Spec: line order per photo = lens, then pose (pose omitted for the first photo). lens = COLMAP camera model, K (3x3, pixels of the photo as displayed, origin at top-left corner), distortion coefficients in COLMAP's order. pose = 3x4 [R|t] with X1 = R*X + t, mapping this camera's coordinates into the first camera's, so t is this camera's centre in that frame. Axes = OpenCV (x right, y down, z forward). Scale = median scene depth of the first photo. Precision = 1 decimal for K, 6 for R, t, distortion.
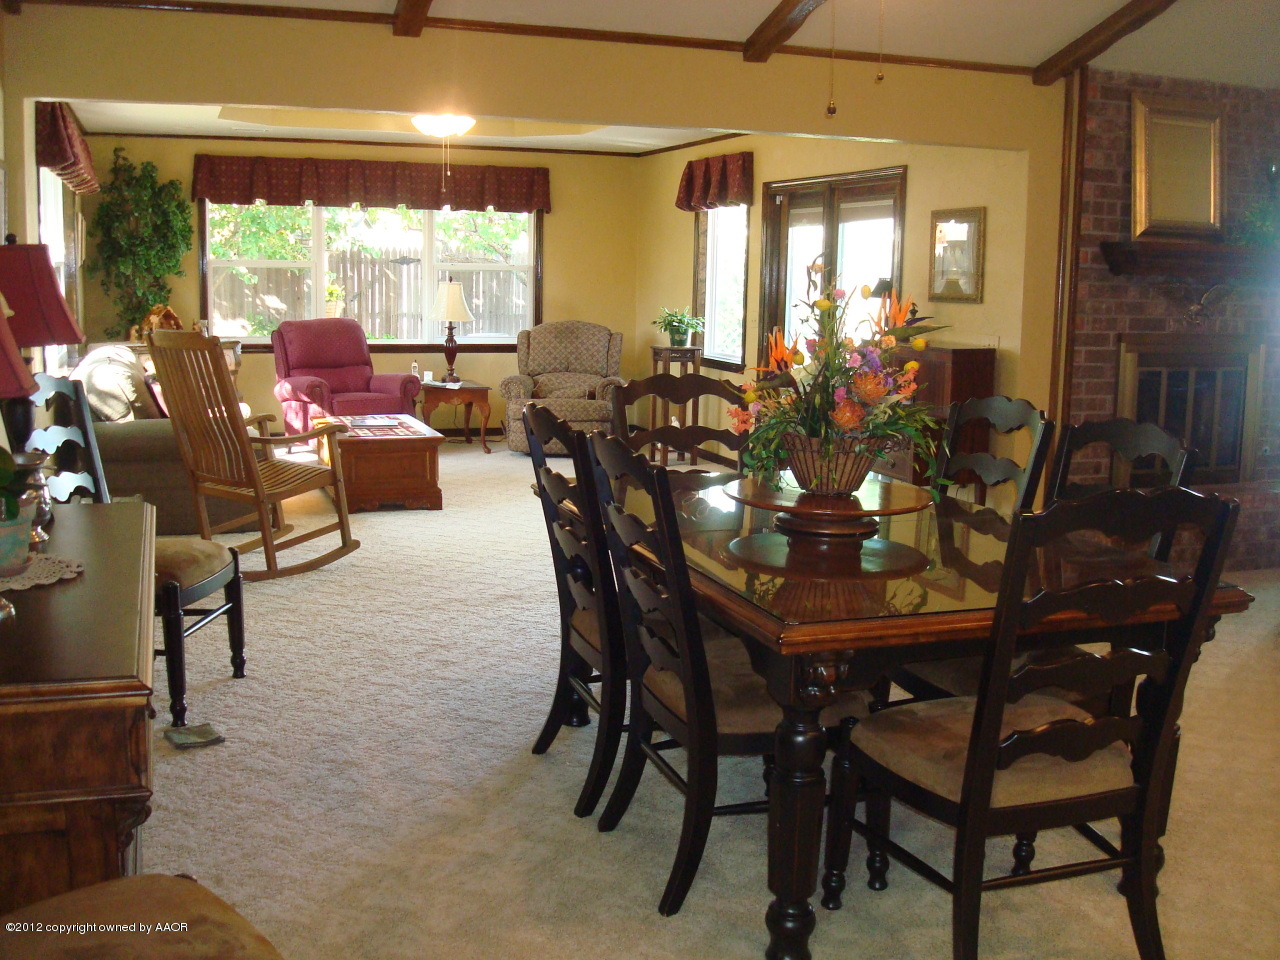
lens RADIAL K [[1341.3, 0, 642.7], [0, 1341.3, 486.6], [0, 0, 1]] dist [-0.102673, 0.000000]
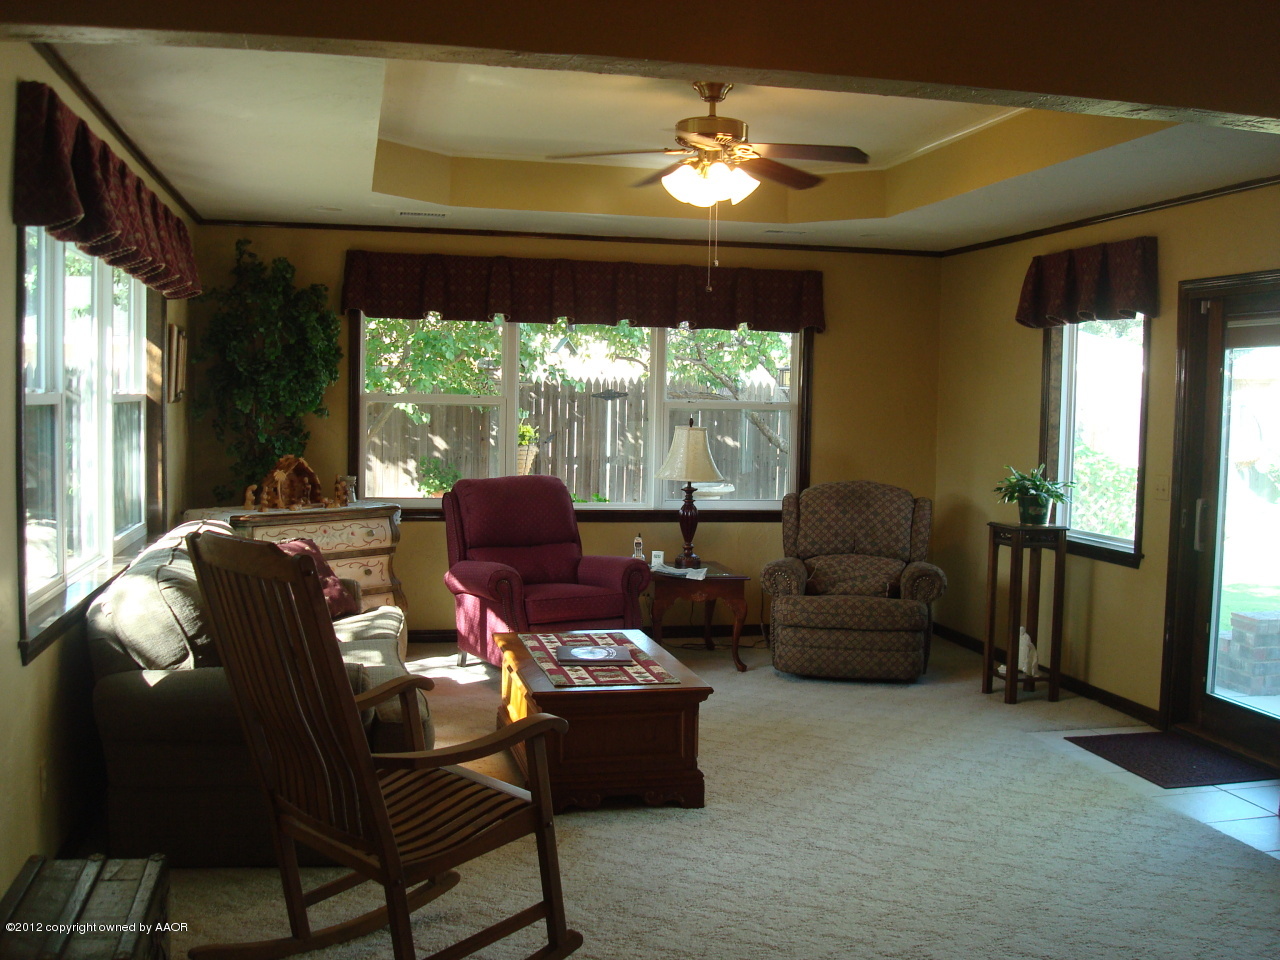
lens RADIAL K [[1341.3, 0, 639.6], [0, 1341.3, 474.9], [0, 0, 1]] dist [-0.102673, 0.000000]
pose [[0.990868, 0.007367, -0.134637, -0.076648], [-0.021736, 0.994175, -0.105567, -0.052347], [0.133075, 0.107530, 0.985255, 0.299759]]
